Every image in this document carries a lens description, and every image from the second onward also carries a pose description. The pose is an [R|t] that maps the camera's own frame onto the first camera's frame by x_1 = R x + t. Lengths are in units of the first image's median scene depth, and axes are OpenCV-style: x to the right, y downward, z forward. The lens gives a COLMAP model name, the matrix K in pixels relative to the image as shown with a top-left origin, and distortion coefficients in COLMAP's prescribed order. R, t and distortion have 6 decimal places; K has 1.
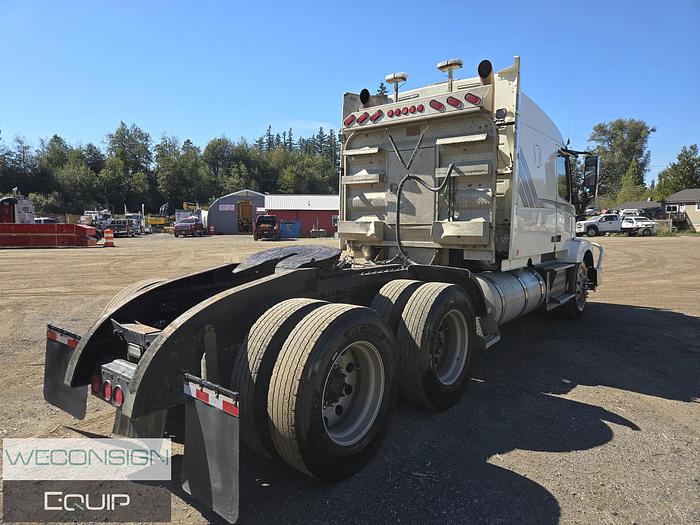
lens RADIAL K [[471.1, 0, 340.8], [0, 471.1, 260.2], [0, 0, 1]] dist [0.049942, -0.046285]
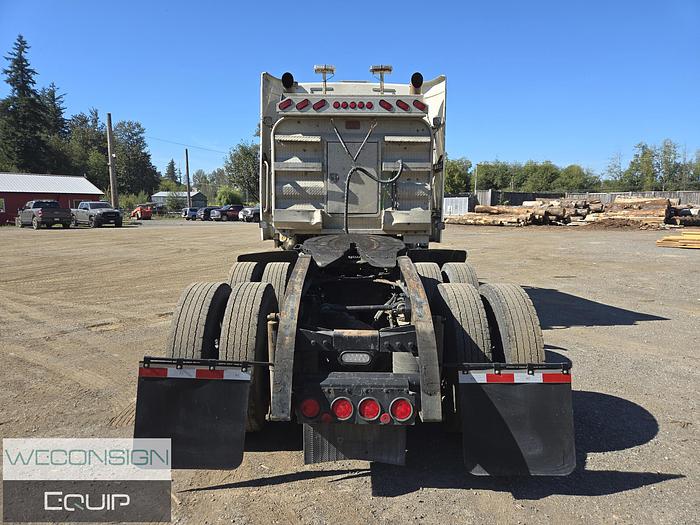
lens RADIAL K [[471.1, 0, 354.3], [0, 471.1, 259.7], [0, 0, 1]] dist [0.049942, -0.046285]
pose [[0.772300, -0.063664, 0.632060, -0.492212], [0.045894, 0.997957, 0.044443, -0.016359], [-0.633598, -0.005315, 0.773644, 0.160349]]
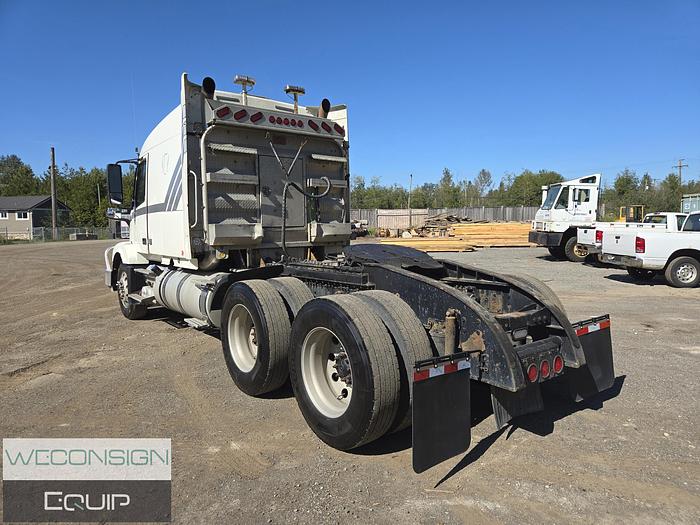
lens RADIAL K [[471.1, 0, 353.4], [0, 471.1, 258.0], [0, 0, 1]] dist [0.049942, -0.046285]
pose [[0.217805, -0.072215, 0.973317, -0.808841], [0.092410, 0.994305, 0.053093, -0.043523], [-0.971608, 0.078381, 0.223237, 0.566778]]
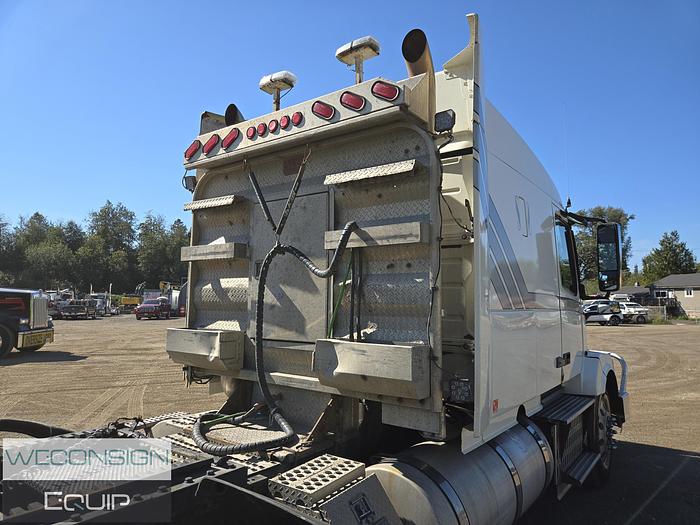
lens RADIAL K [[471.1, 0, 352.0], [0, 471.1, 259.8], [0, 0, 1]] dist [0.049942, -0.046285]
pose [[0.999101, 0.012970, 0.040372, 0.182135], [-0.005944, 0.985512, -0.169499, -0.070382], [-0.041986, 0.169106, 0.984703, 0.447103]]
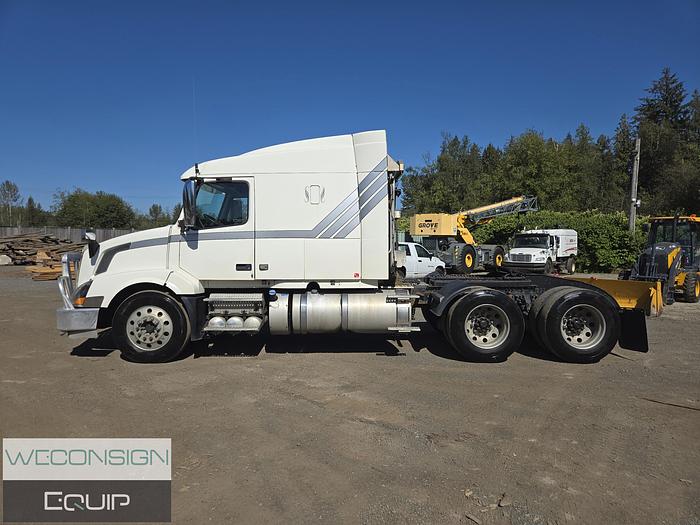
lens RADIAL K [[471.1, 0, 347.3], [0, 471.1, 256.2], [0, 0, 1]] dist [0.049942, -0.046285]
pose [[-0.645262, -0.020709, 0.763680, -0.736664], [0.057106, 0.995528, 0.075247, -0.155650], [-0.761824, 0.092165, -0.641194, 1.780724]]
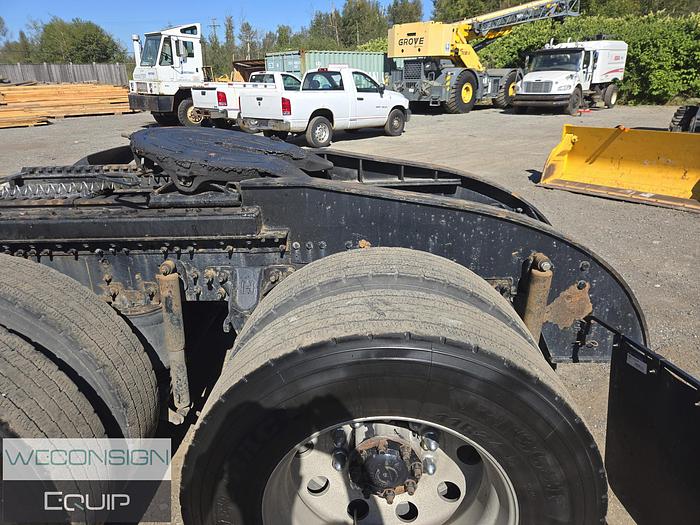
lens RADIAL K [[471.1, 0, 346.4], [0, 471.1, 265.0], [0, 0, 1]] dist [0.049942, -0.046285]
pose [[-0.596718, -0.280745, 0.751738, -0.385158], [0.090124, 0.907428, 0.410428, -0.061880], [-0.797374, 0.312660, -0.516177, 0.819202]]
